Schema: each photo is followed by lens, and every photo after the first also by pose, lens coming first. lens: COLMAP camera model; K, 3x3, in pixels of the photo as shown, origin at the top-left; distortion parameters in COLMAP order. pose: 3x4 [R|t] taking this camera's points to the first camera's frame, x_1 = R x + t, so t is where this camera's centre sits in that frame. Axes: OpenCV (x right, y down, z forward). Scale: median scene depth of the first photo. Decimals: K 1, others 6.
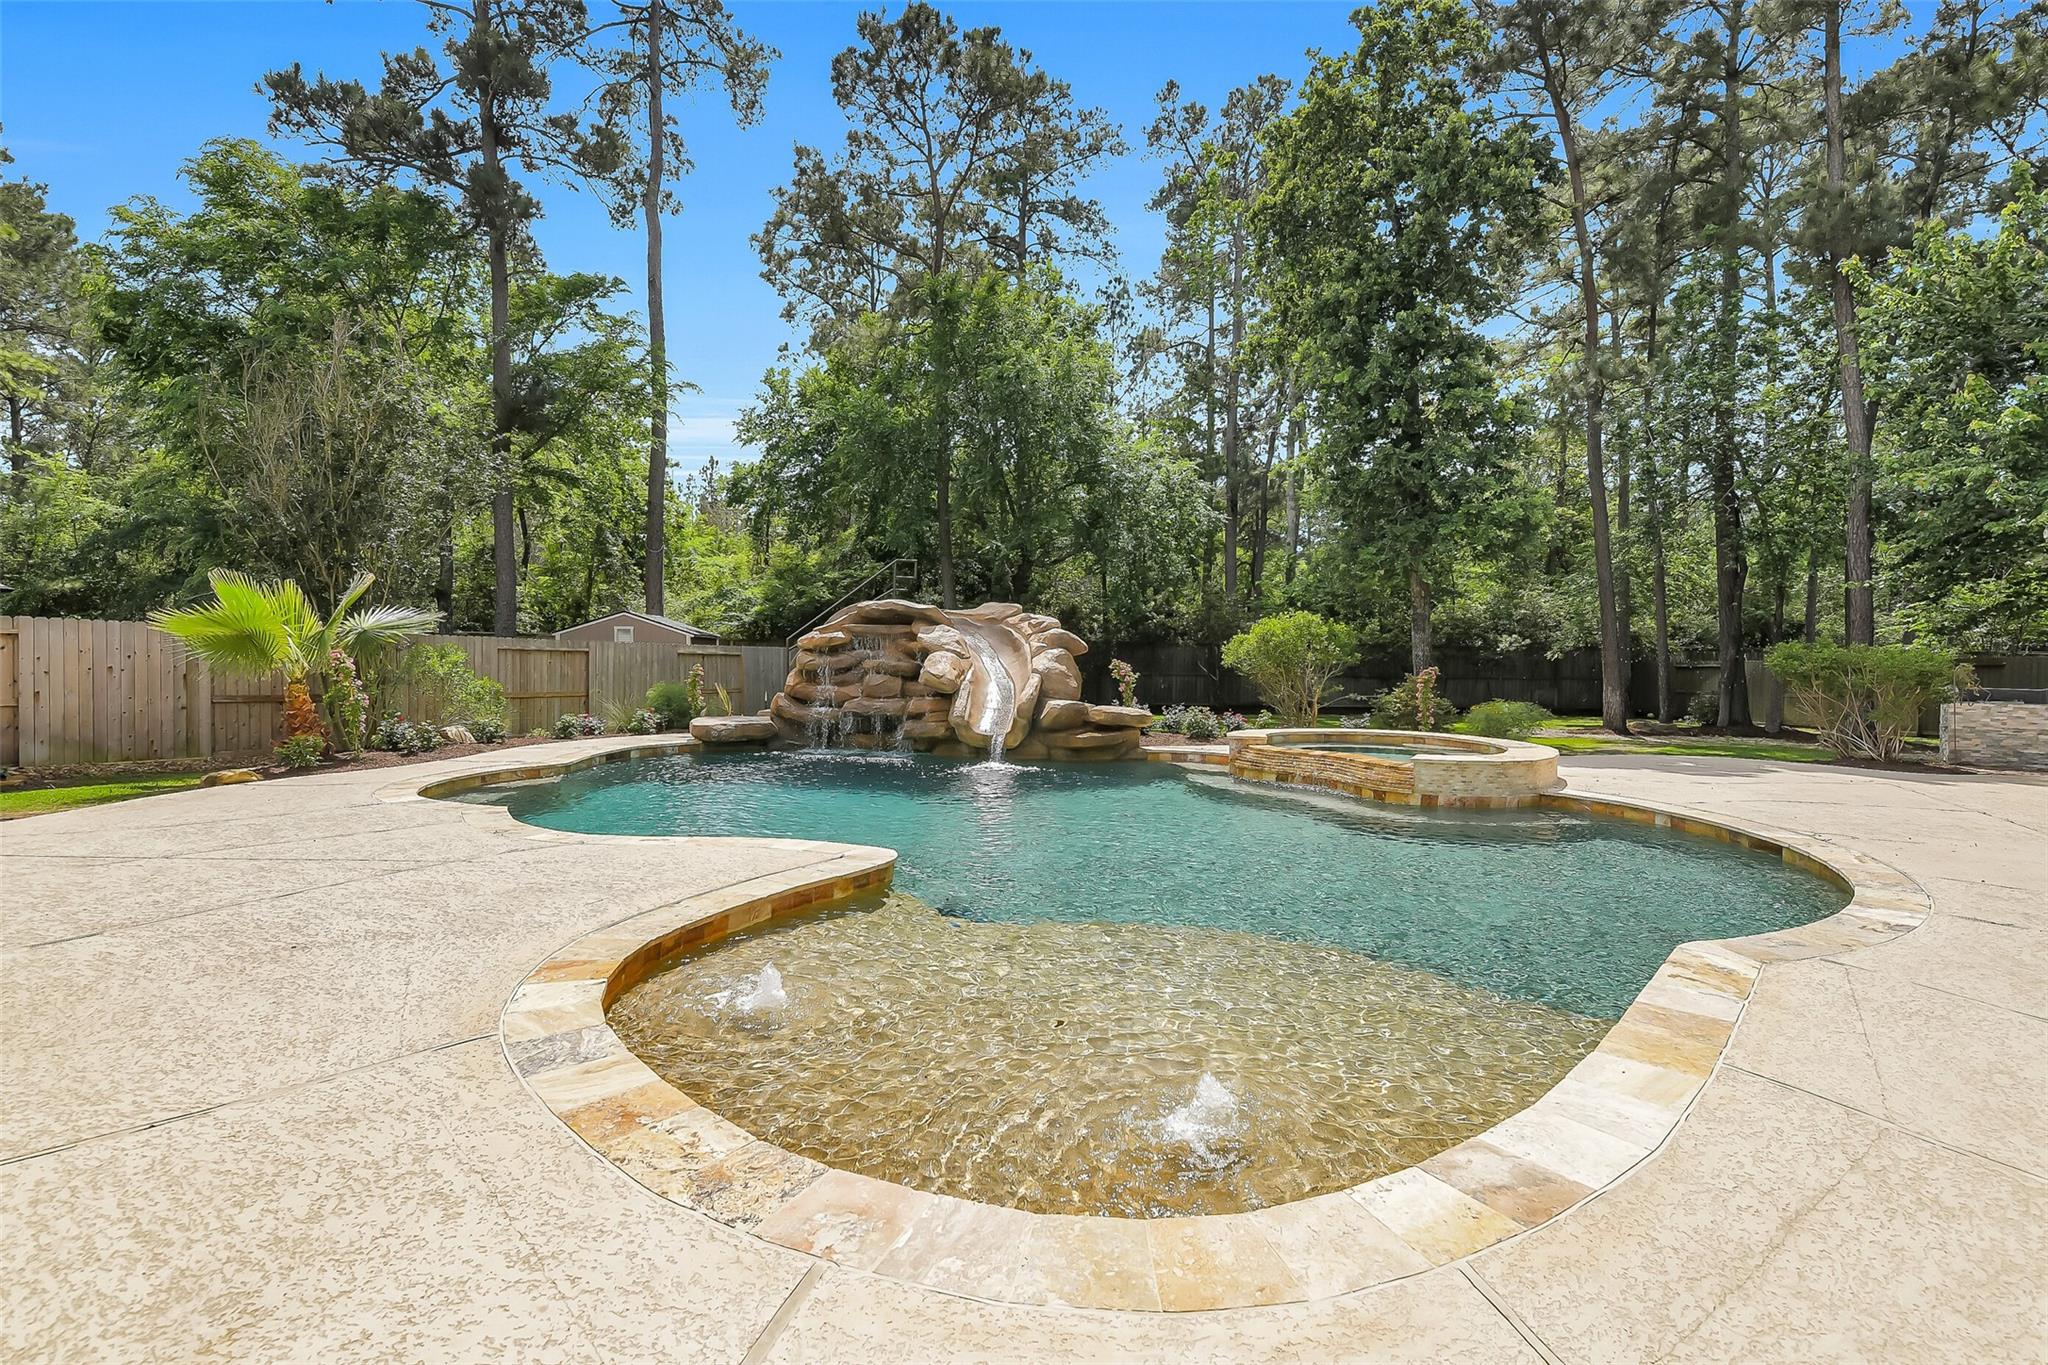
lens RADIAL K [[1006.5, 0, 1021.8], [0, 1006.5, 652.3], [0, 0, 1]] dist [-0.021221, -0.000087]
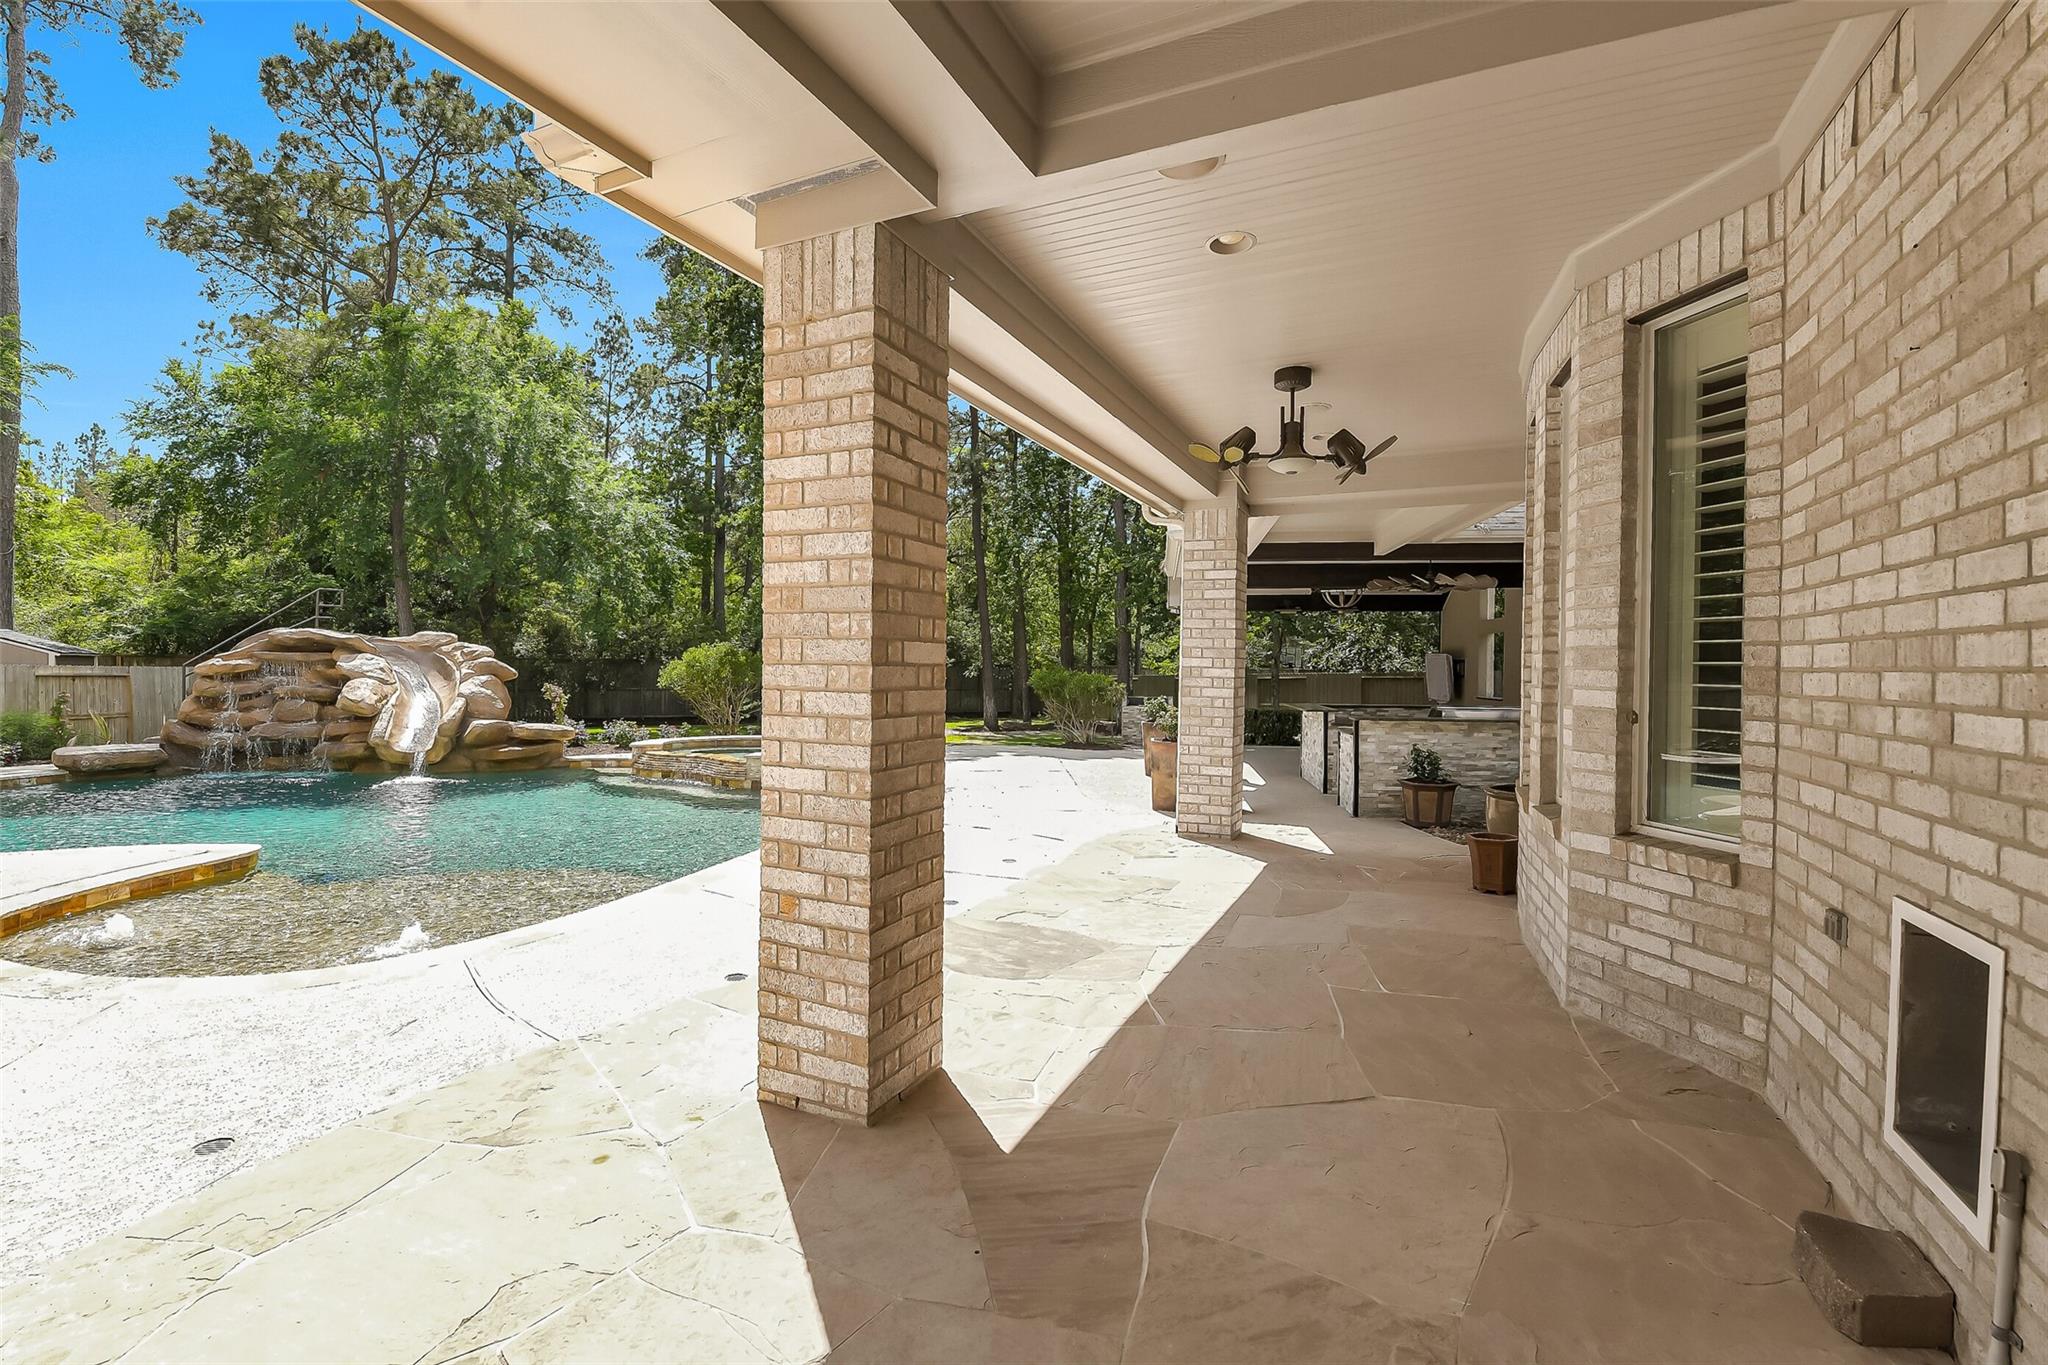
lens RADIAL K [[882.5, 0, 1024.9], [0, 882.5, 672.3], [0, 0, 1]] dist [-0.015669, -0.006048]
pose [[0.864124, -0.000964, 0.503279, 0.058500], [-0.001615, 0.999988, 0.004688, -0.011472], [-0.503277, -0.004864, 0.864111, -0.166651]]
